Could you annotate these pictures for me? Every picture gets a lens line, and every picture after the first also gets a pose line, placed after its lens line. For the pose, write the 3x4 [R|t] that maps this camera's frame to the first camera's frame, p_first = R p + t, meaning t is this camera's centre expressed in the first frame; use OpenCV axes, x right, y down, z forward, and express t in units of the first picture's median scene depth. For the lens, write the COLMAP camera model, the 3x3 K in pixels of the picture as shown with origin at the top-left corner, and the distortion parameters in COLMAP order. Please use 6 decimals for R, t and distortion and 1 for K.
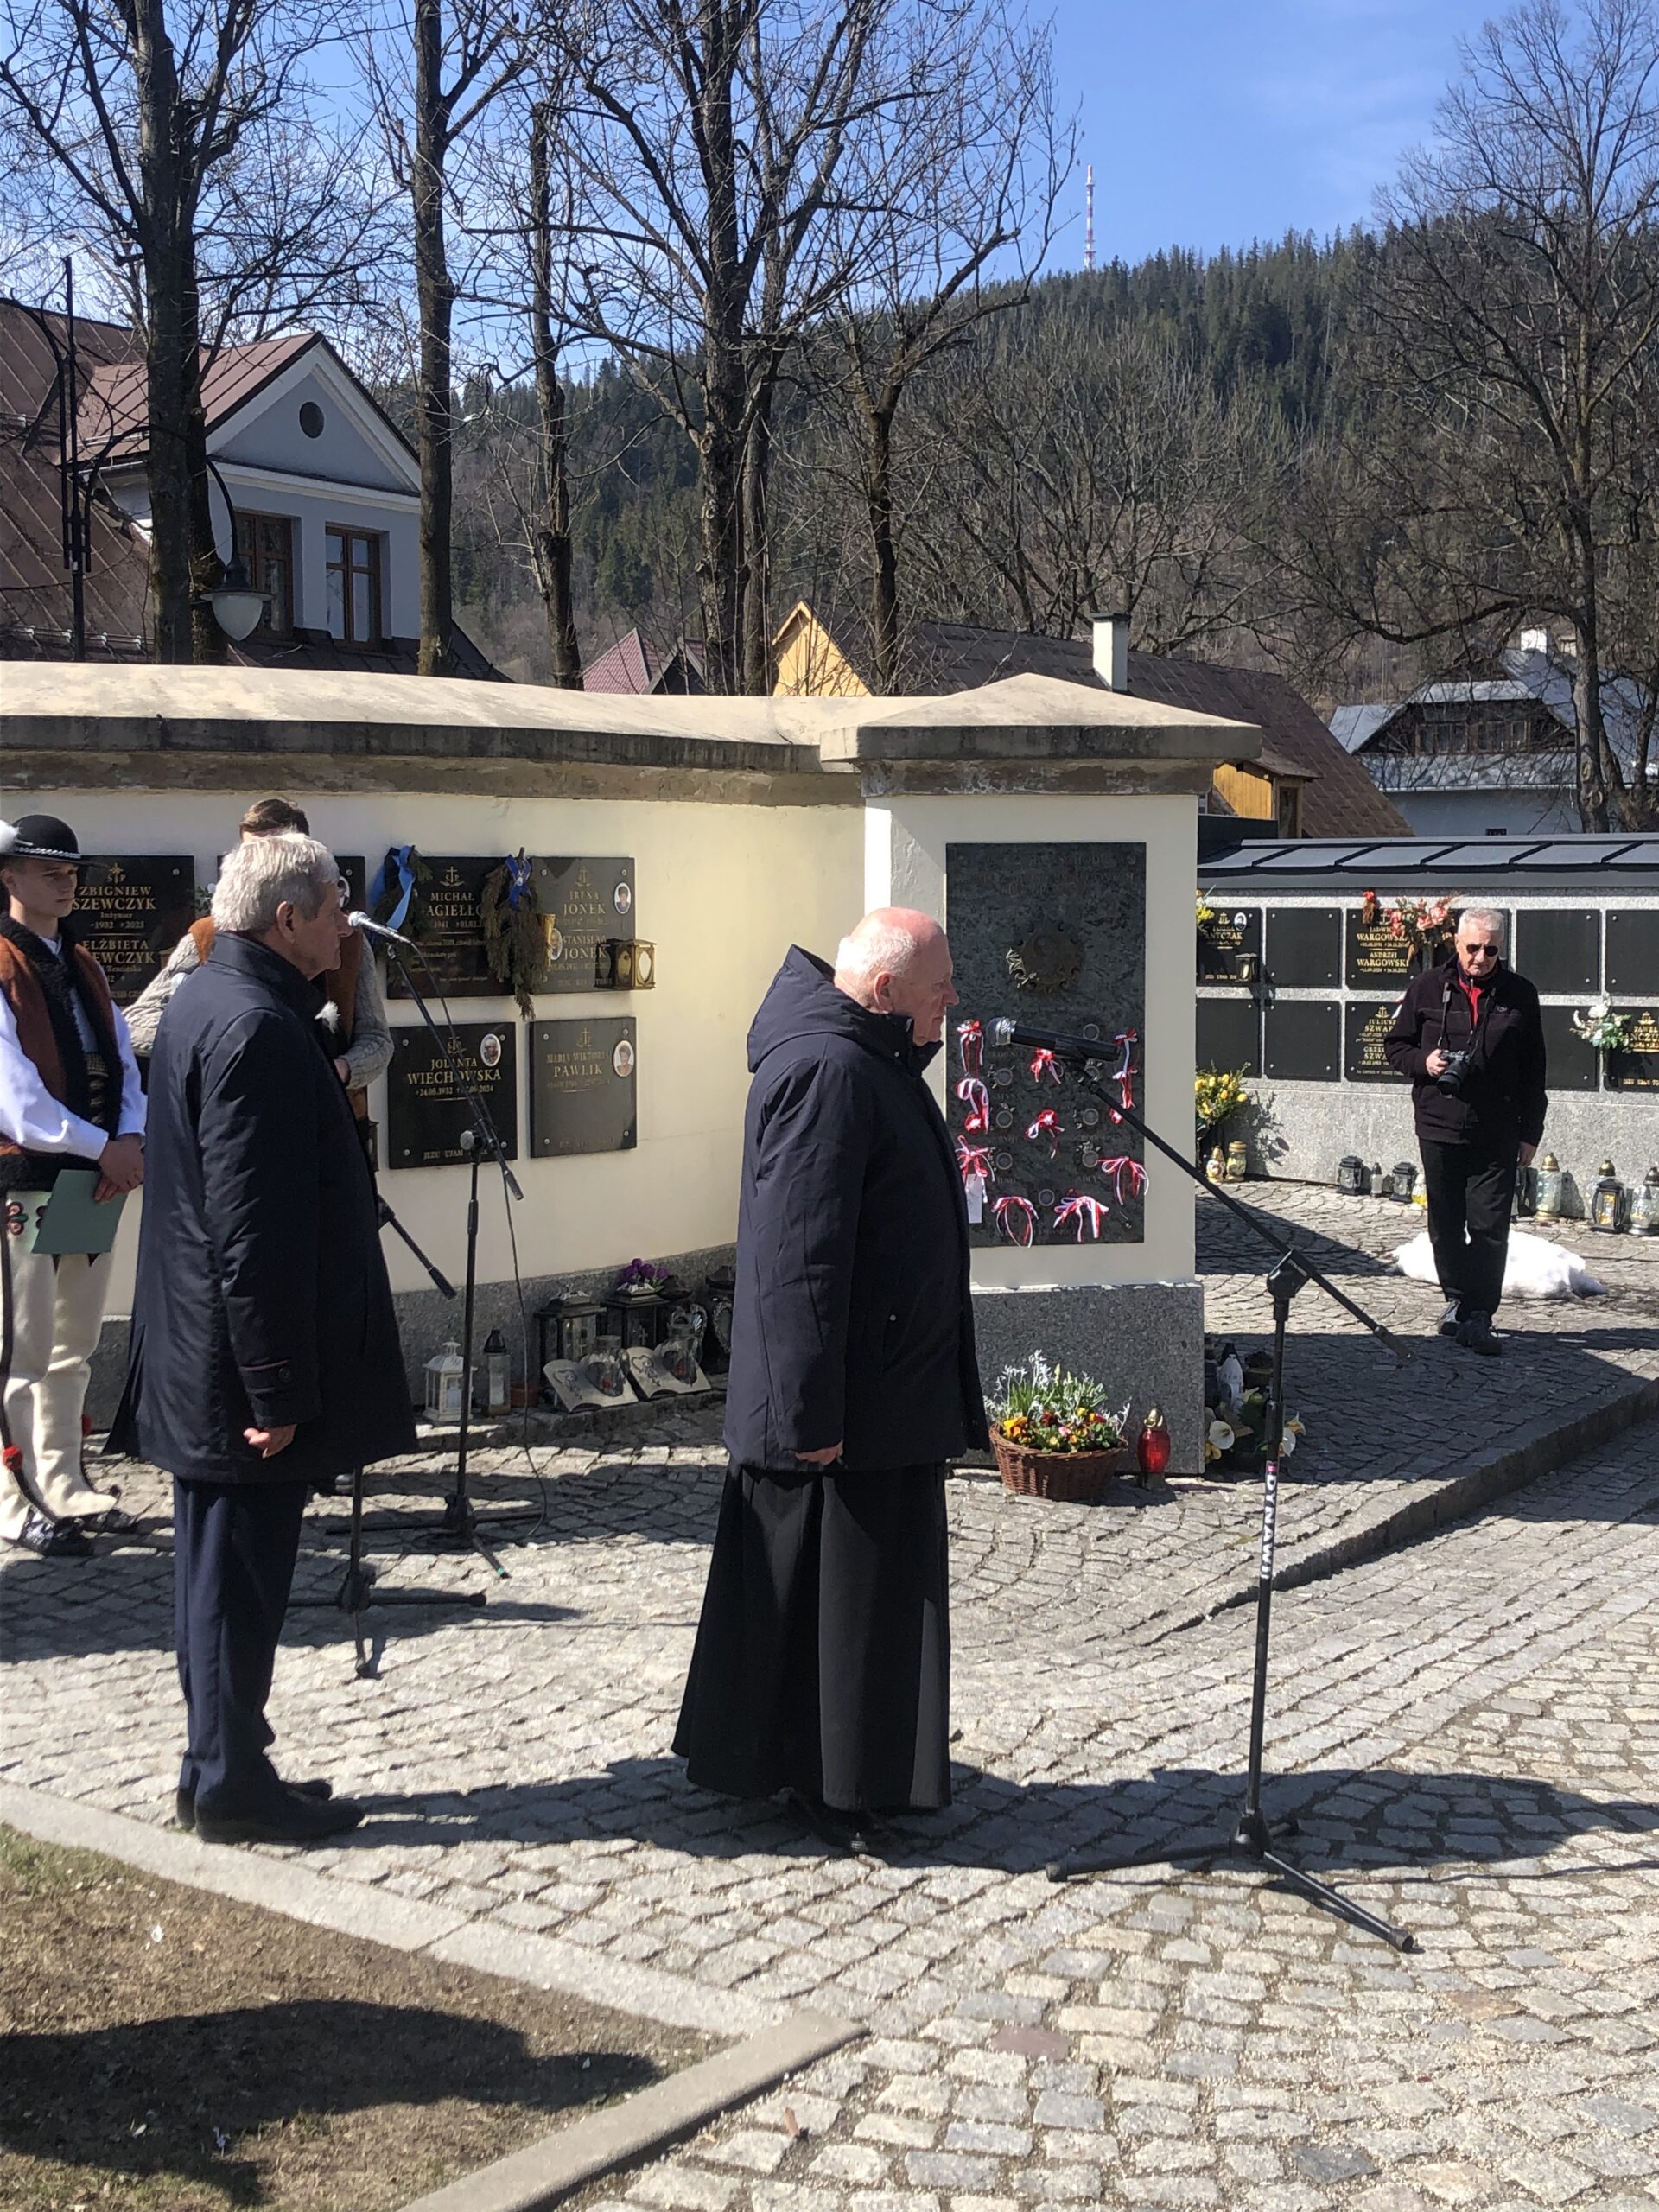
lens RADIAL K [[2714.1, 0, 827.0], [0, 2714.1, 1047.0], [0, 0, 1]] dist [0.085369, 0.000000]
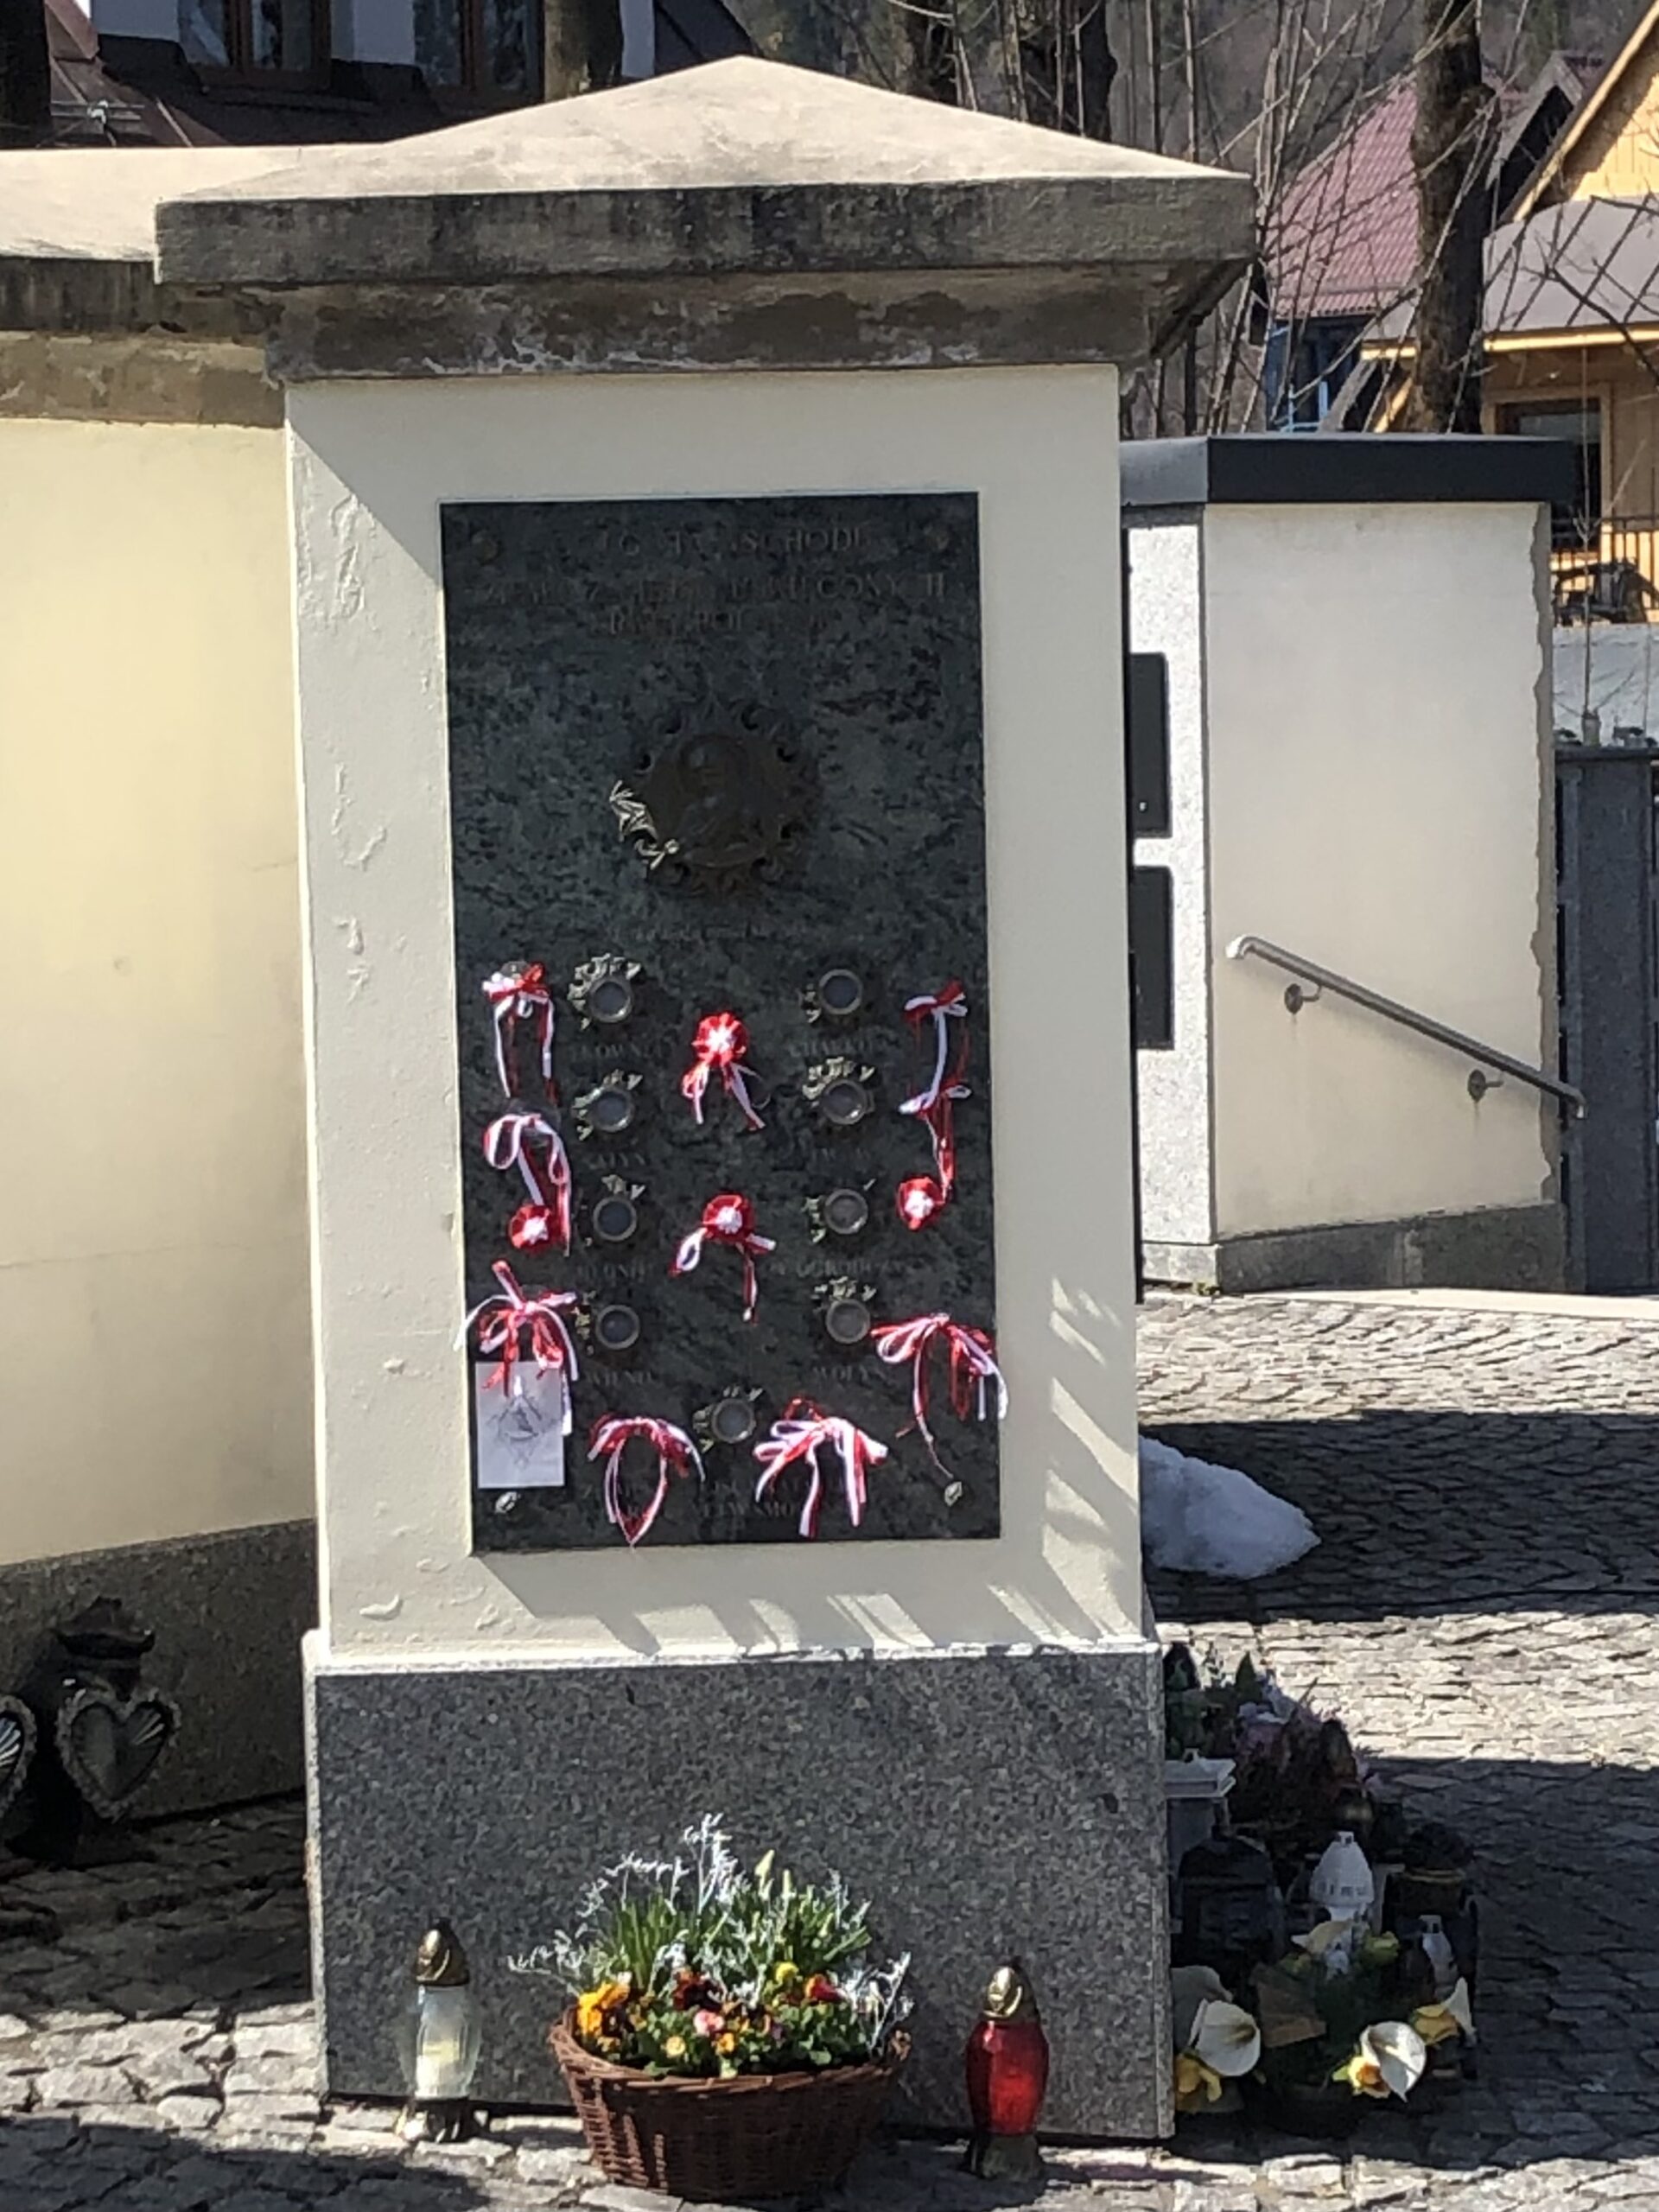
lens RADIAL K [[6628.7, 0, 874.9], [0, 6628.7, 1276.0], [0, 0, 1]] dist [0.242271, 0.000000]
pose [[0.984121, -0.003756, -0.177457, 0.266538], [0.008805, 0.999578, 0.027675, 0.008841], [0.177278, -0.028798, 0.983739, 0.073067]]
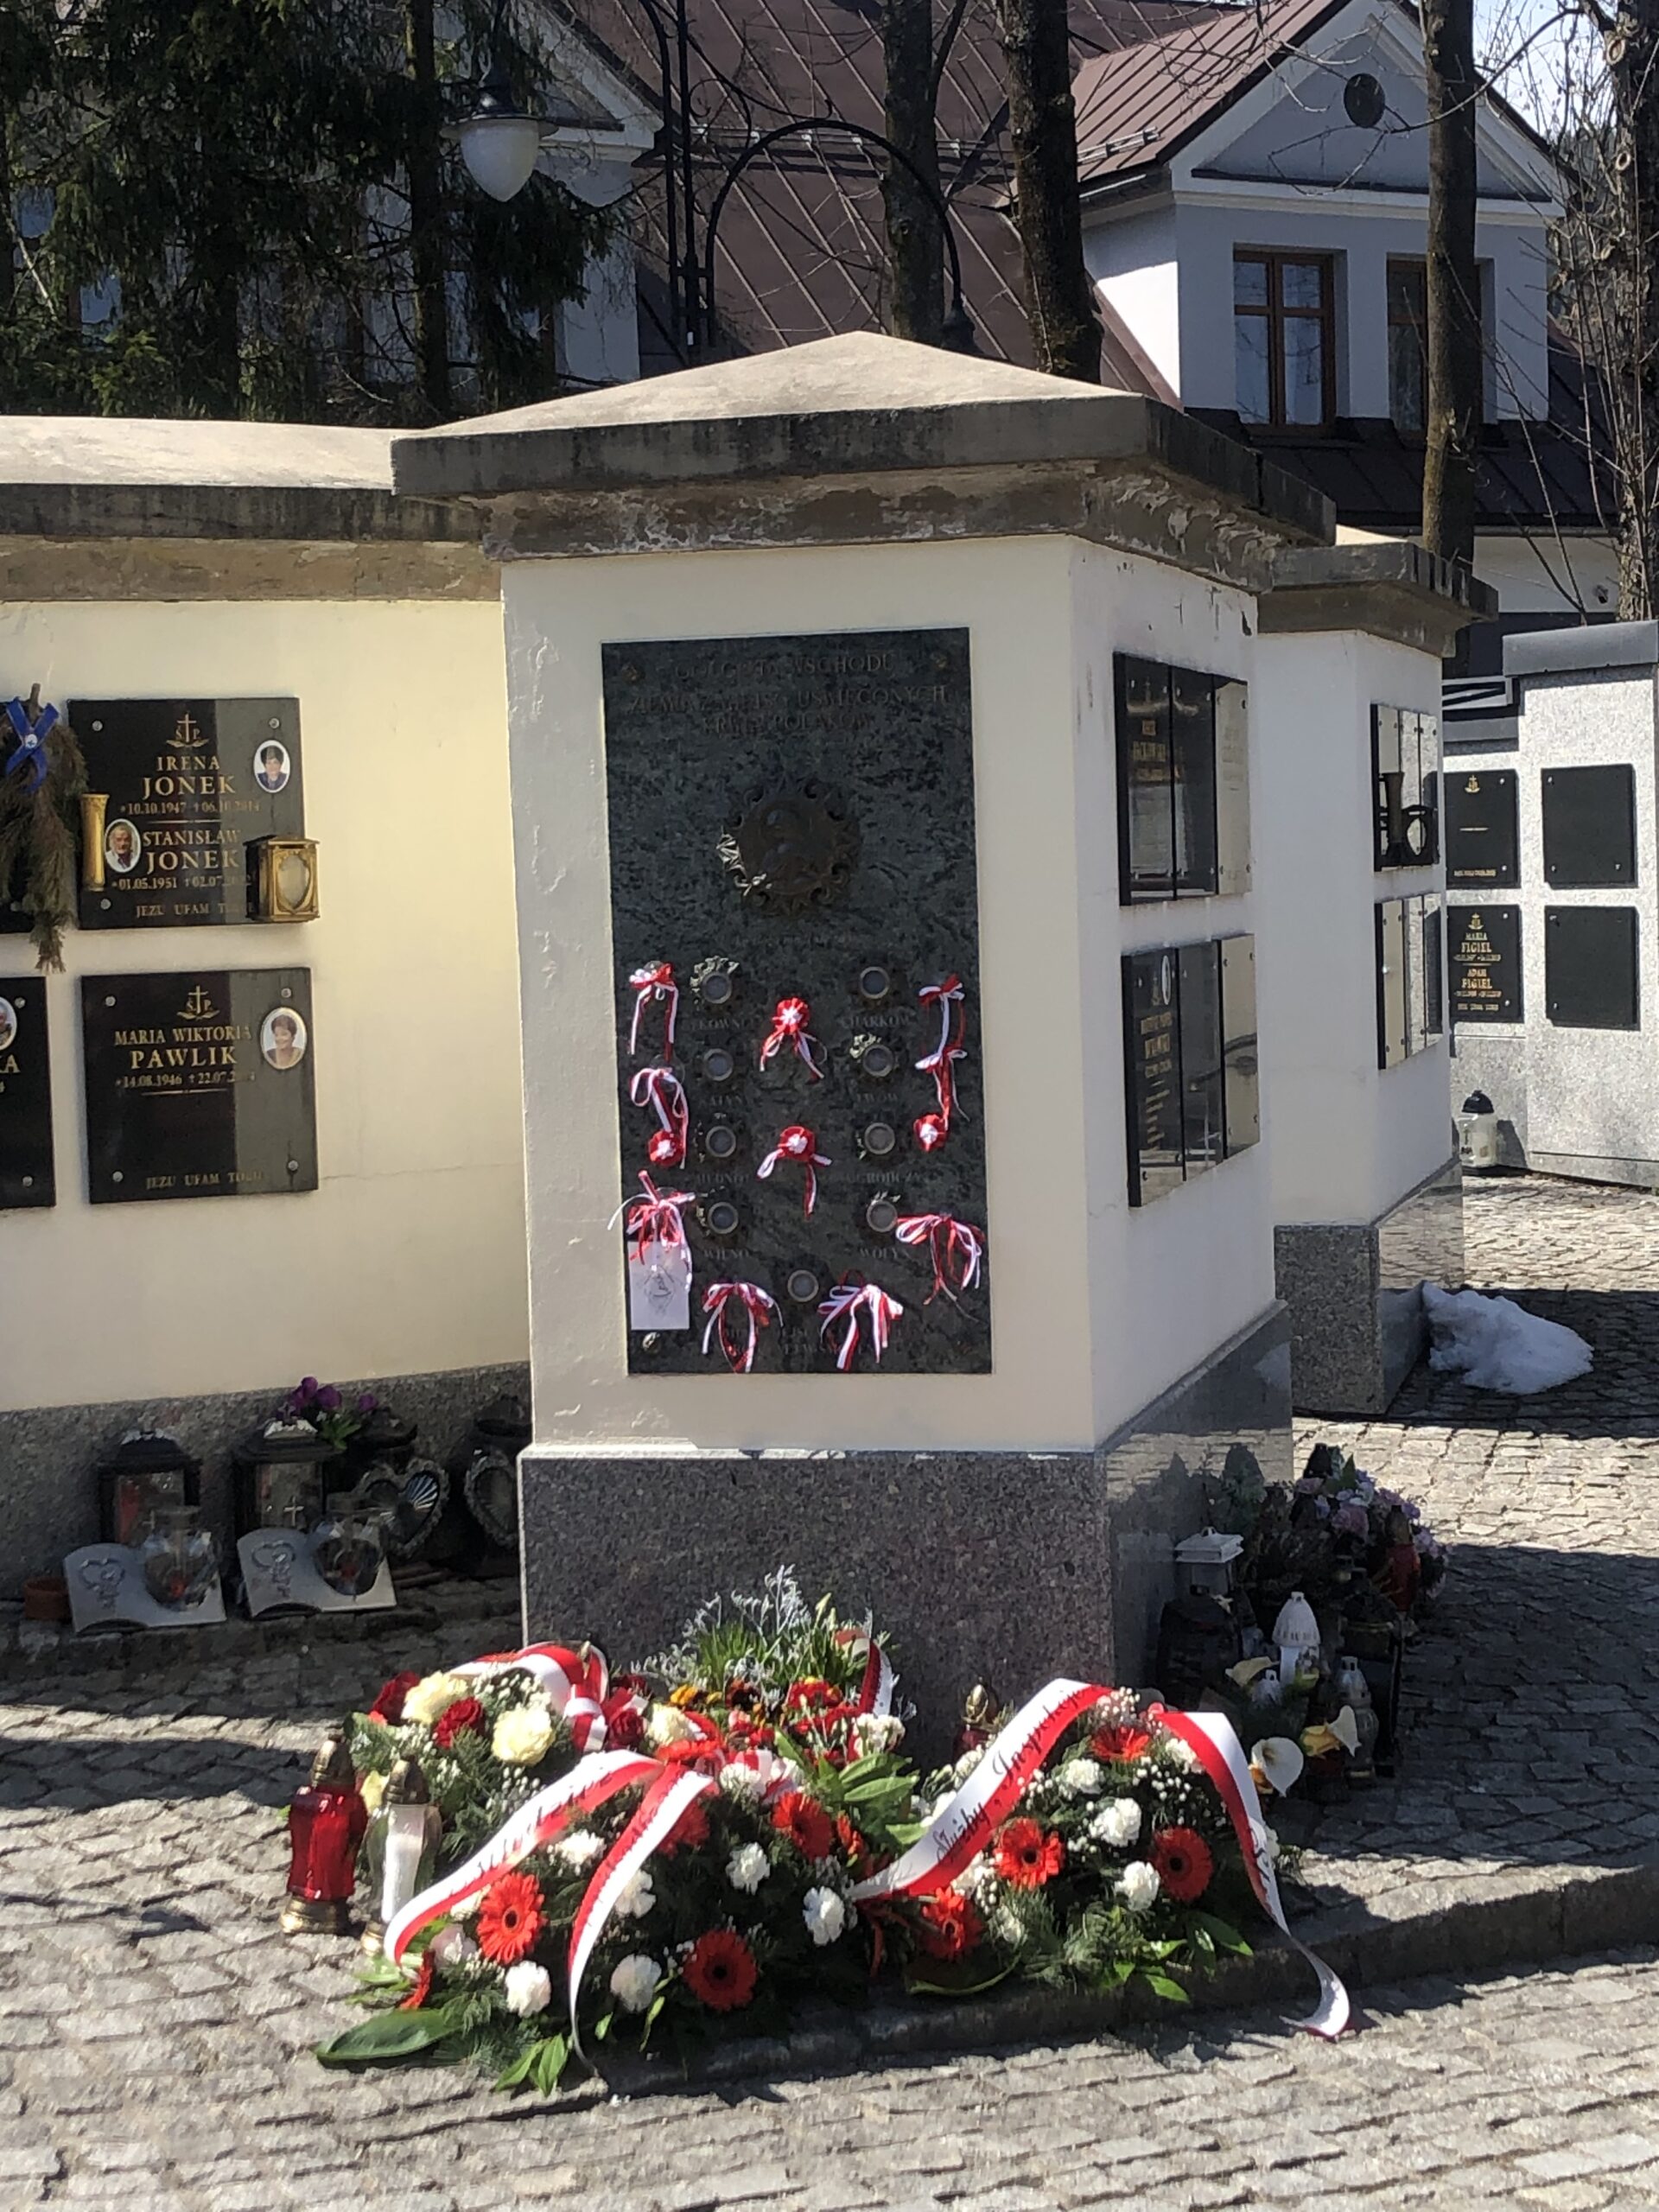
lens RADIAL K [[3994.0, 0, 818.8], [0, 3994.0, 1042.8], [0, 0, 1]] dist [0.173037, 0.000000]
pose [[0.908727, -0.004943, -0.417362, 0.416534], [0.002705, 0.999979, -0.005954, 0.011294], [0.417382, 0.004281, 0.908721, 0.267623]]
